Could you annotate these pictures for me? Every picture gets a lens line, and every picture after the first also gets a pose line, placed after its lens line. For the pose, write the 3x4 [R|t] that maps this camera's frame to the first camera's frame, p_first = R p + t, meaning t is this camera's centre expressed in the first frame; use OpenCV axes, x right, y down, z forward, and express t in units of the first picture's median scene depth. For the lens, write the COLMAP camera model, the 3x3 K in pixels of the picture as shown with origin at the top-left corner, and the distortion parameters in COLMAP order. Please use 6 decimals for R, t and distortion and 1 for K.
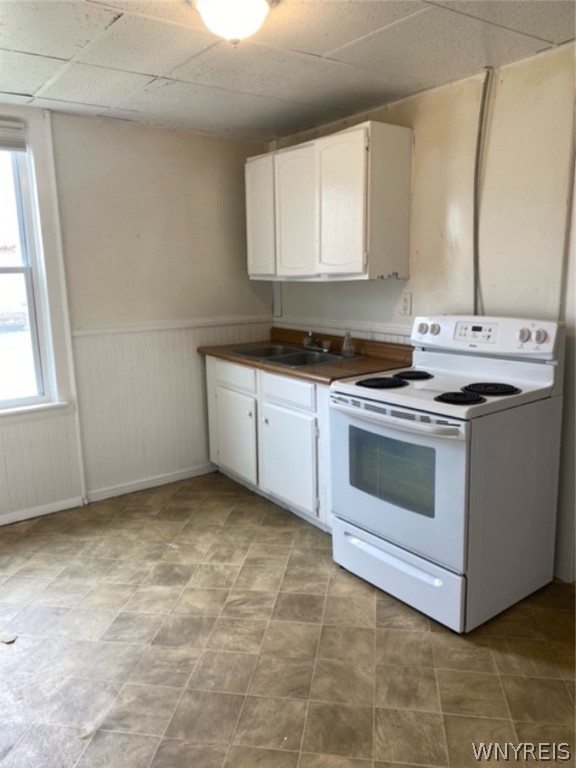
lens RADIAL K [[581.9, 0, 287.4], [0, 581.9, 383.7], [0, 0, 1]] dist [0.000651, 0.000478]
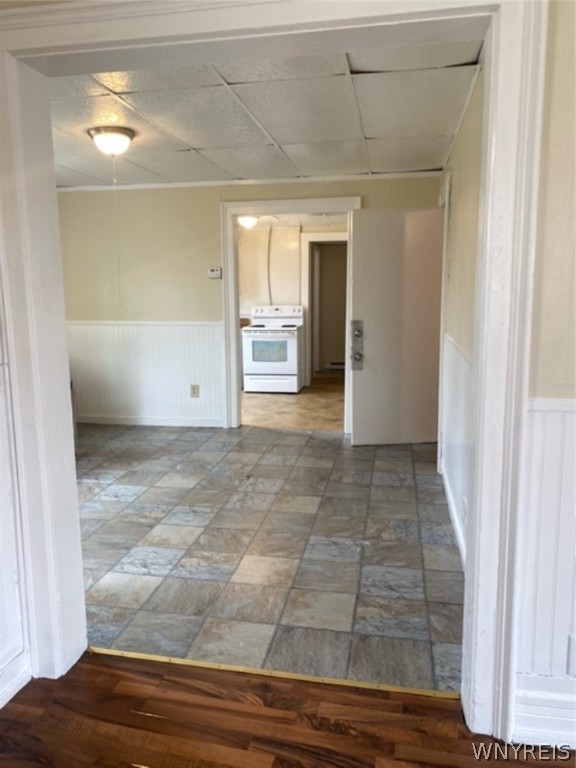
lens RADIAL K [[581.9, 0, 287.0], [0, 581.9, 382.2], [0, 0, 1]] dist [0.000651, 0.000478]
pose [[0.746530, -0.086802, 0.659665, -2.288382], [0.114804, 0.993388, 0.000793, 0.392732], [-0.655372, 0.075141, 0.751559, -1.781102]]
